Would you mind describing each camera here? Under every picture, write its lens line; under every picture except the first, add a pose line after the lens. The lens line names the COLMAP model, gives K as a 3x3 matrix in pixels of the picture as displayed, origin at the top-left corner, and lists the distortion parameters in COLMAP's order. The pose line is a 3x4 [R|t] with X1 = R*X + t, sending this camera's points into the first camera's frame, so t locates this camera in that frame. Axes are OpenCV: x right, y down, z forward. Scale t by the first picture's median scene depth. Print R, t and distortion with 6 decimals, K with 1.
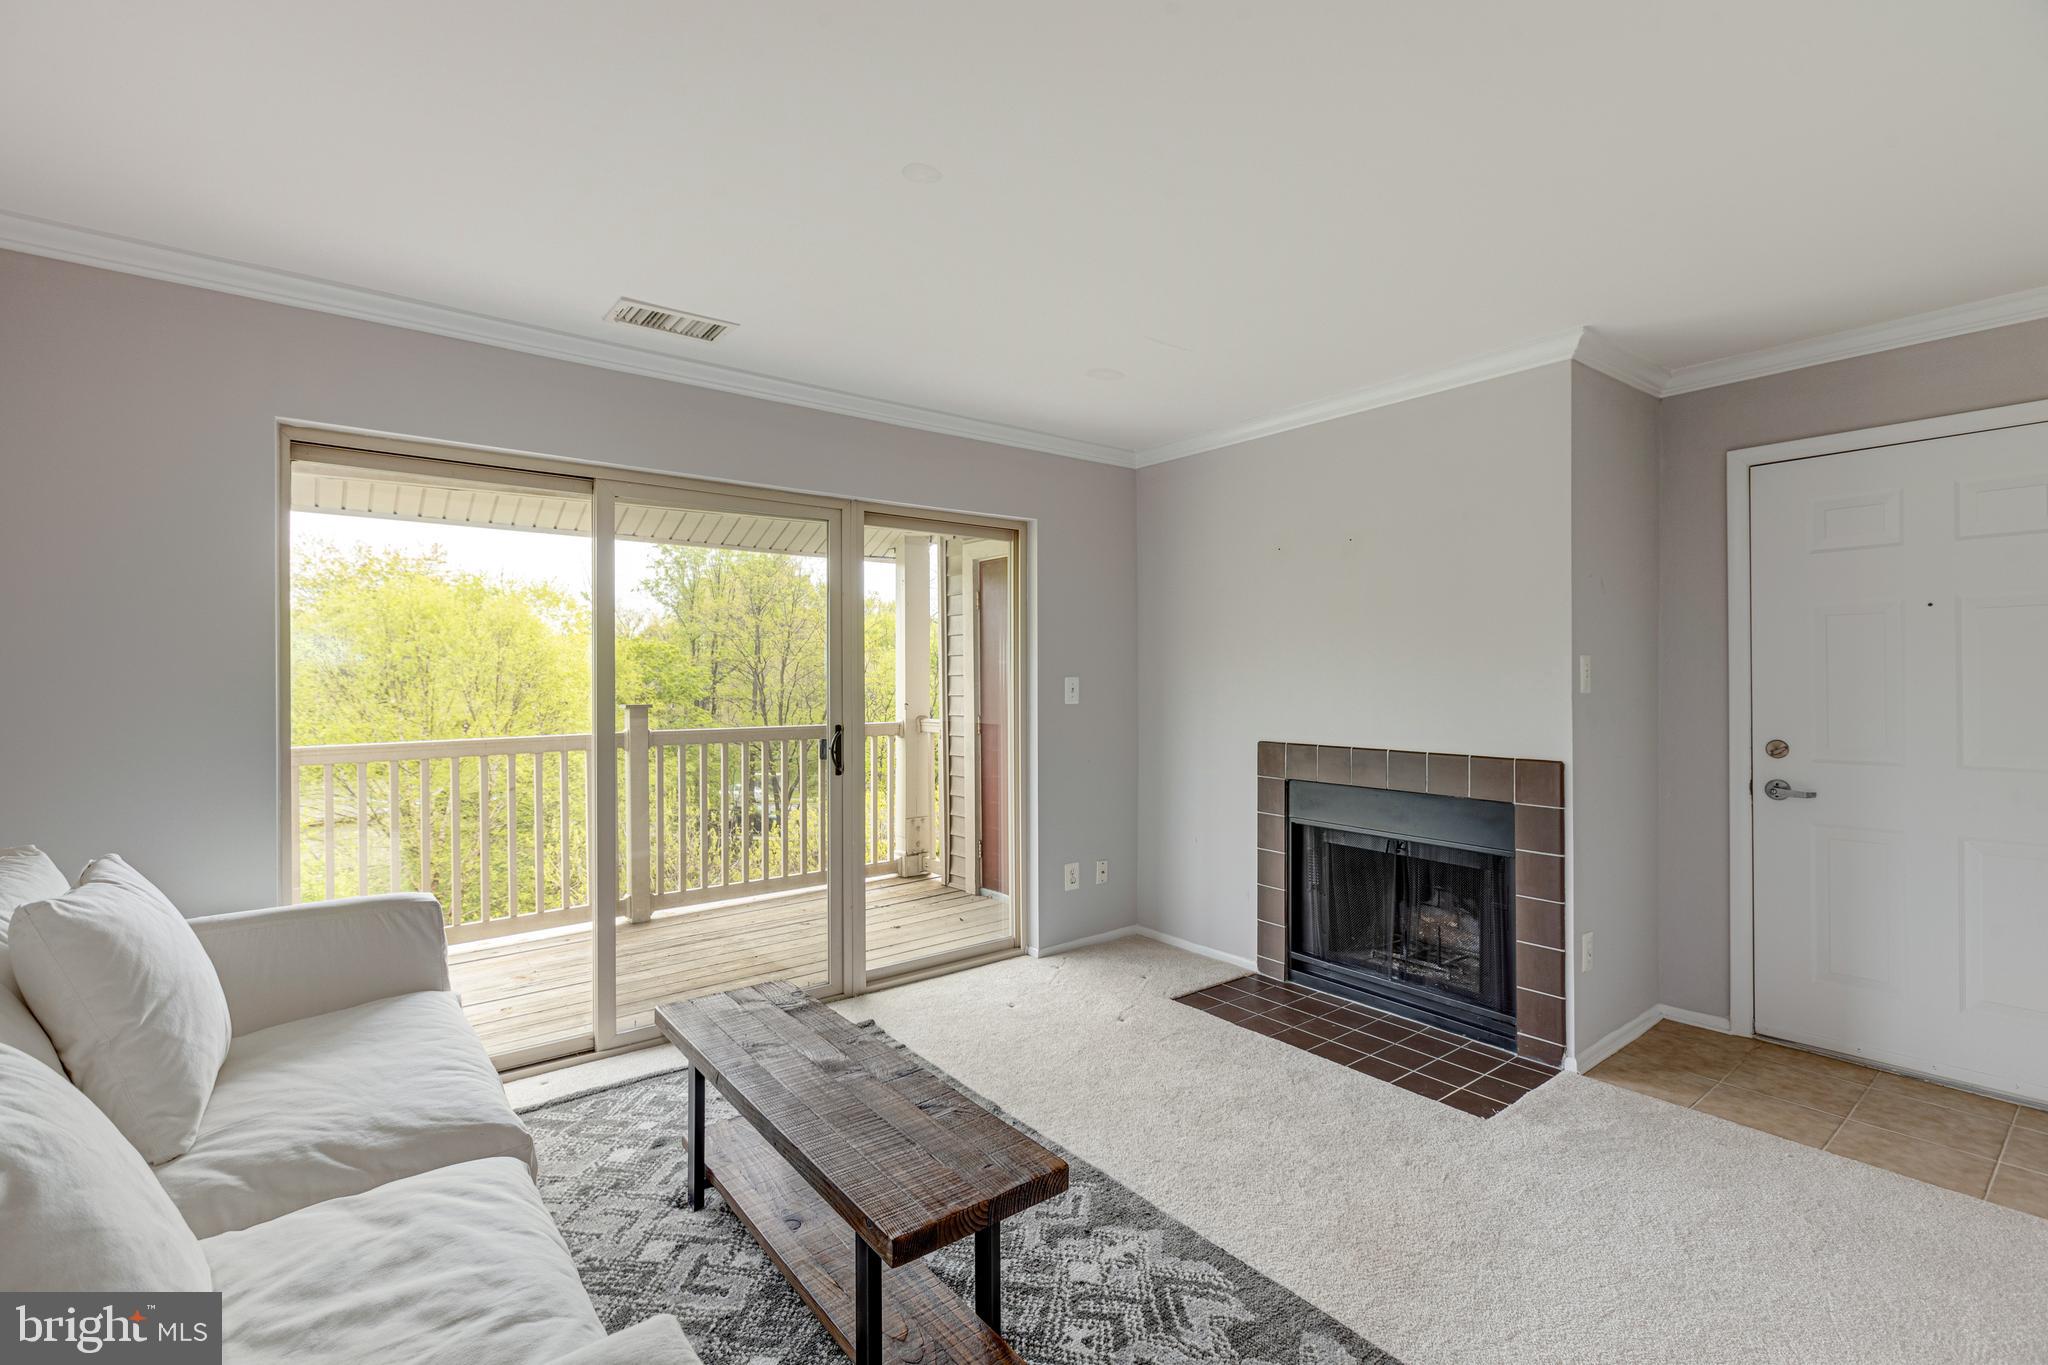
lens RADIAL K [[903.9, 0, 1028.4], [0, 903.9, 678.4], [0, 0, 1]] dist [-0.000657, -0.000095]
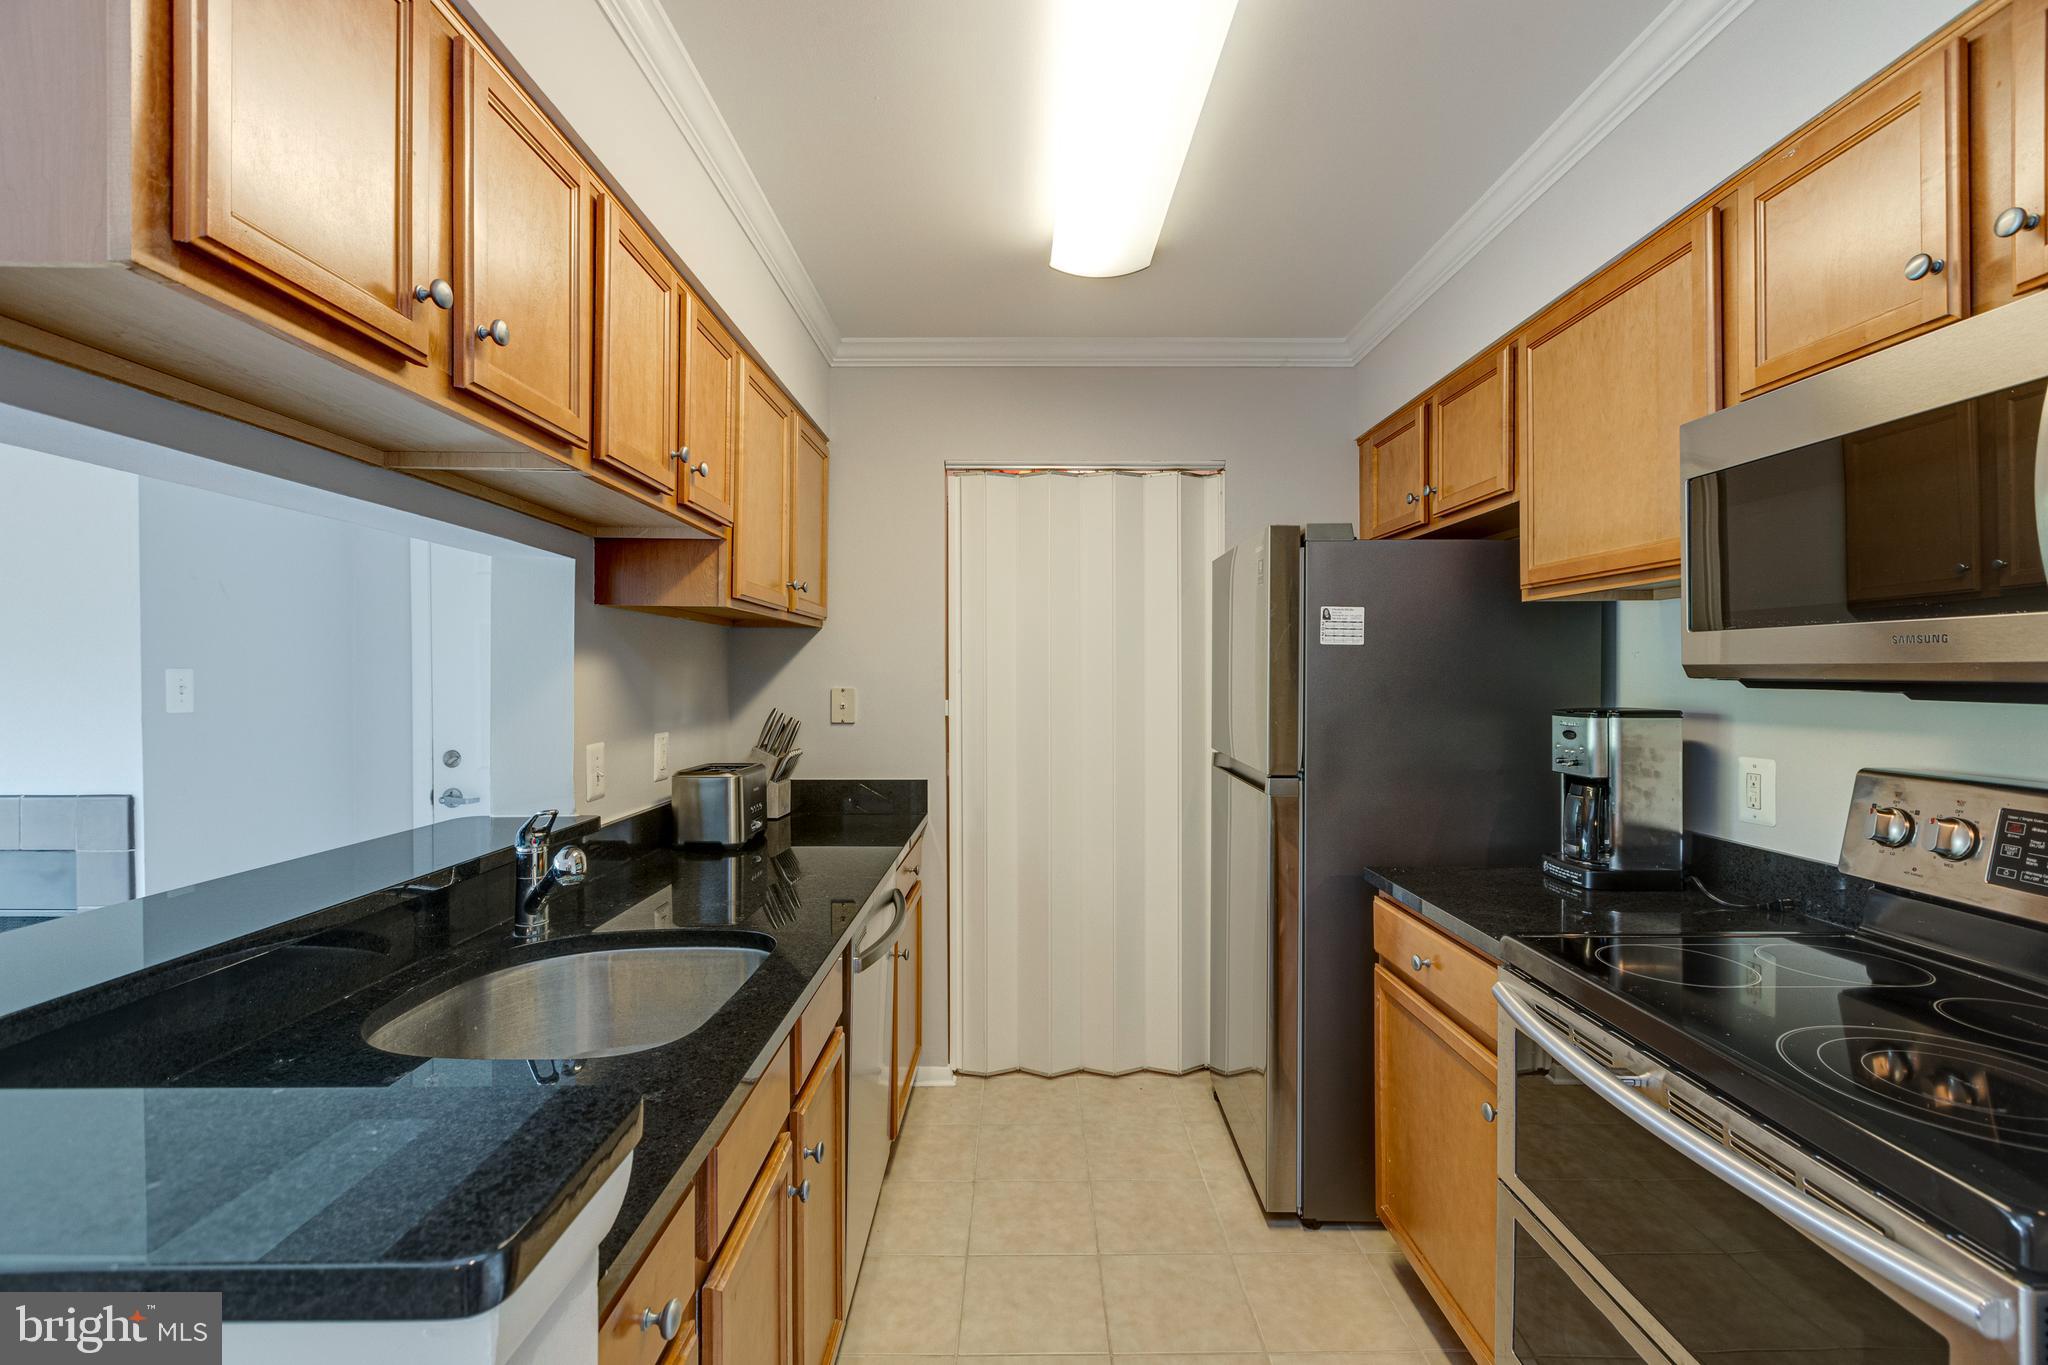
lens RADIAL K [[903.9, 0, 1028.4], [0, 903.9, 678.4], [0, 0, 1]] dist [-0.000657, -0.000095]
pose [[0.612031, -0.002738, 0.790829, 0.358635], [0.004261, 0.999991, 0.000164, -0.010798], [-0.790822, 0.003269, 0.612037, -0.145989]]
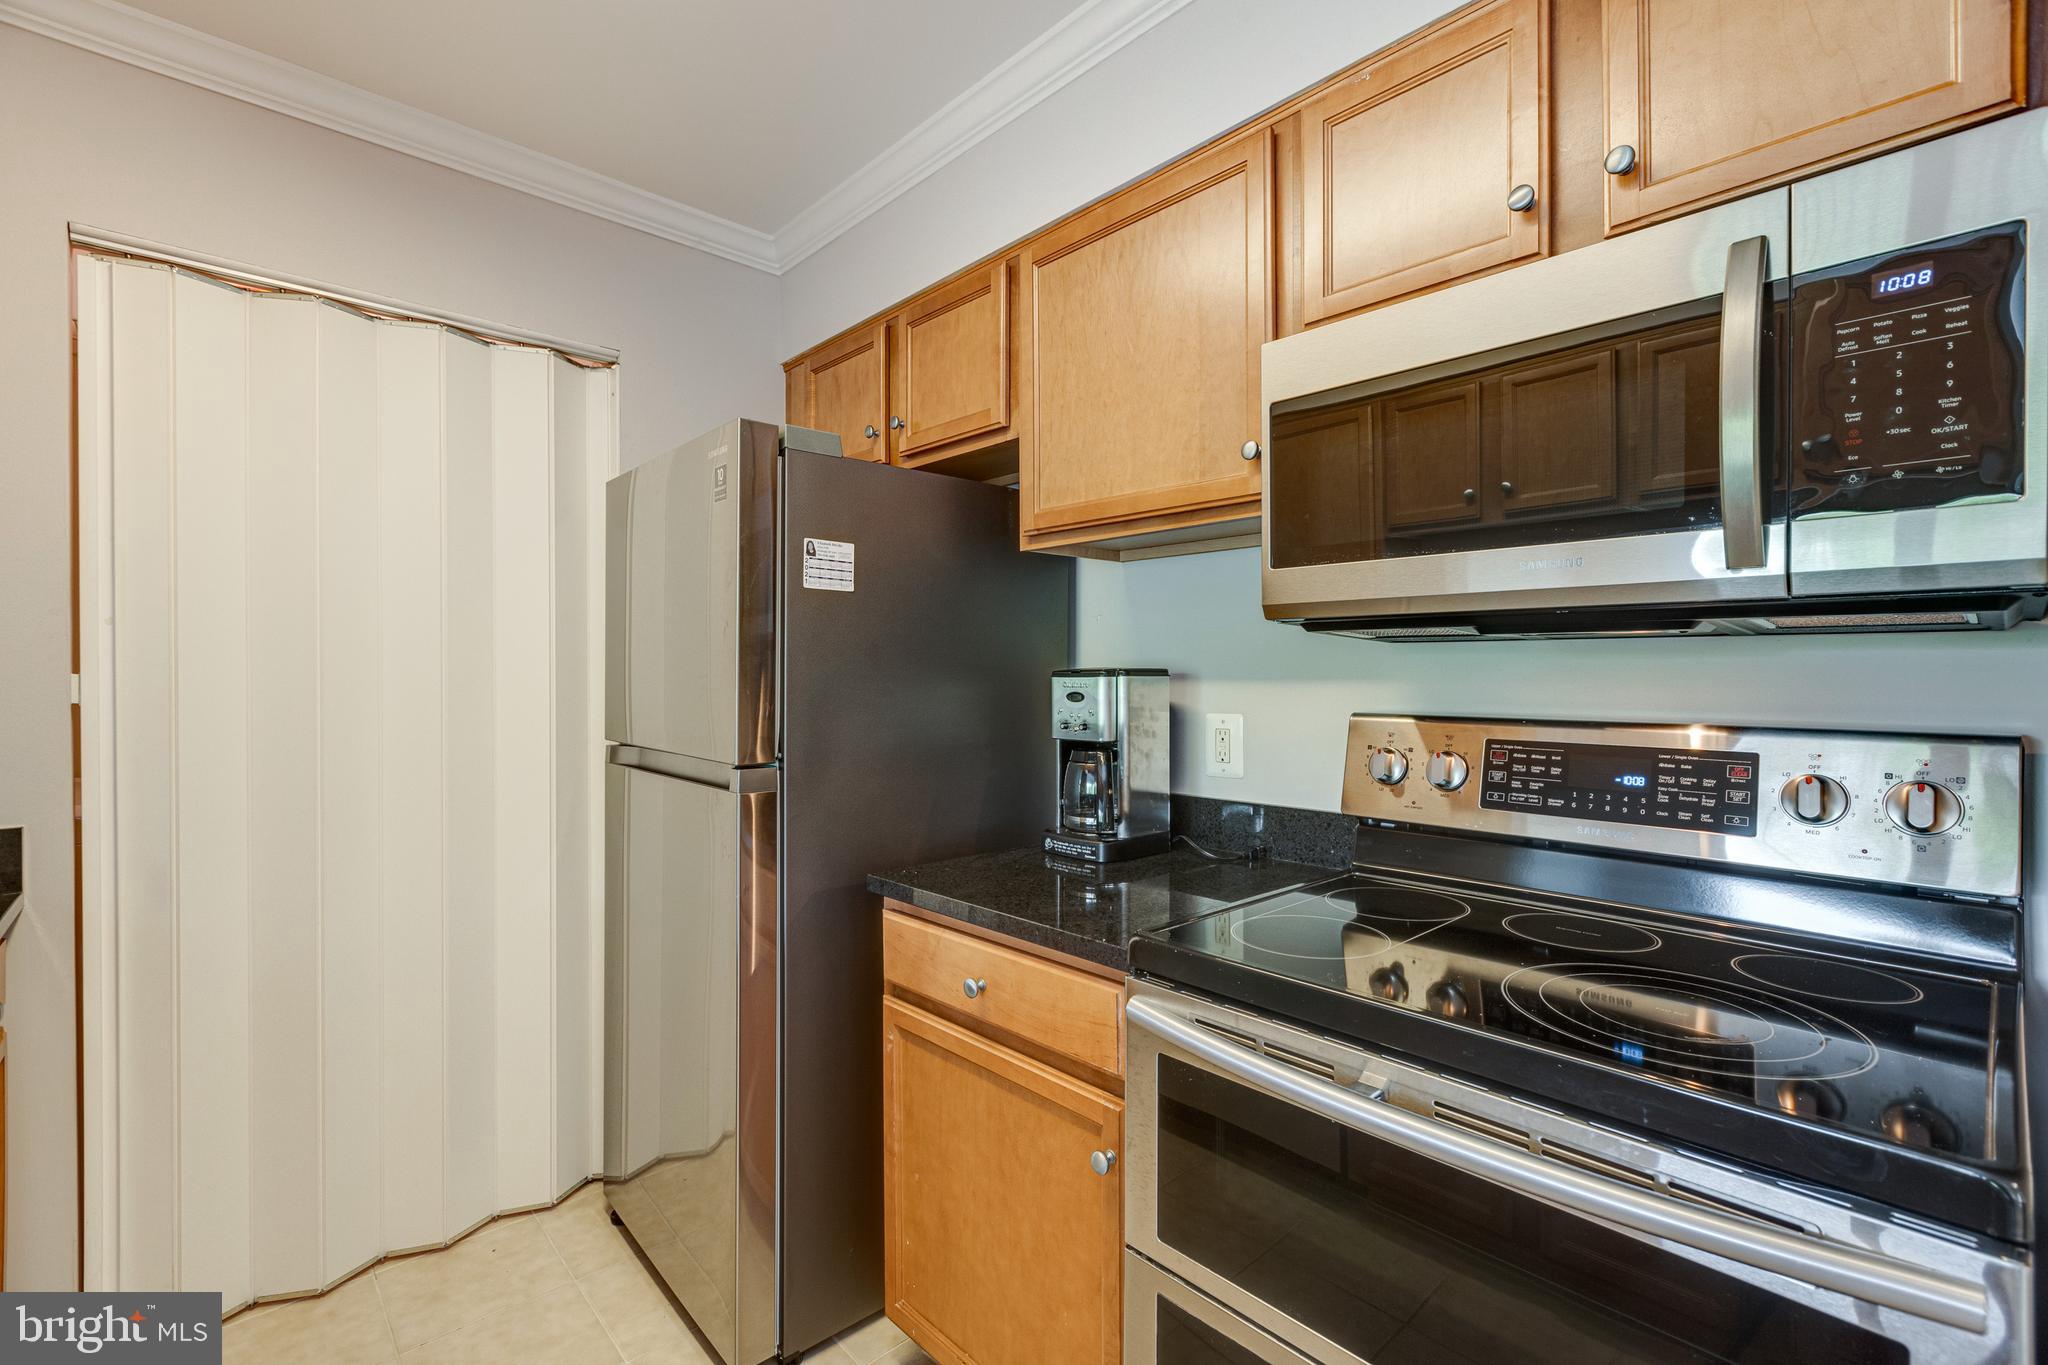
lens RADIAL K [[905.6, 0, 1027.0], [0, 905.6, 678.5], [0, 0, 1]] dist [0.000397, 0.000786]
pose [[-0.080384, -0.002471, 0.996761, 0.488164], [0.005055, 0.999983, 0.002887, 0.012074], [-0.996751, 0.005271, -0.080370, -0.008490]]
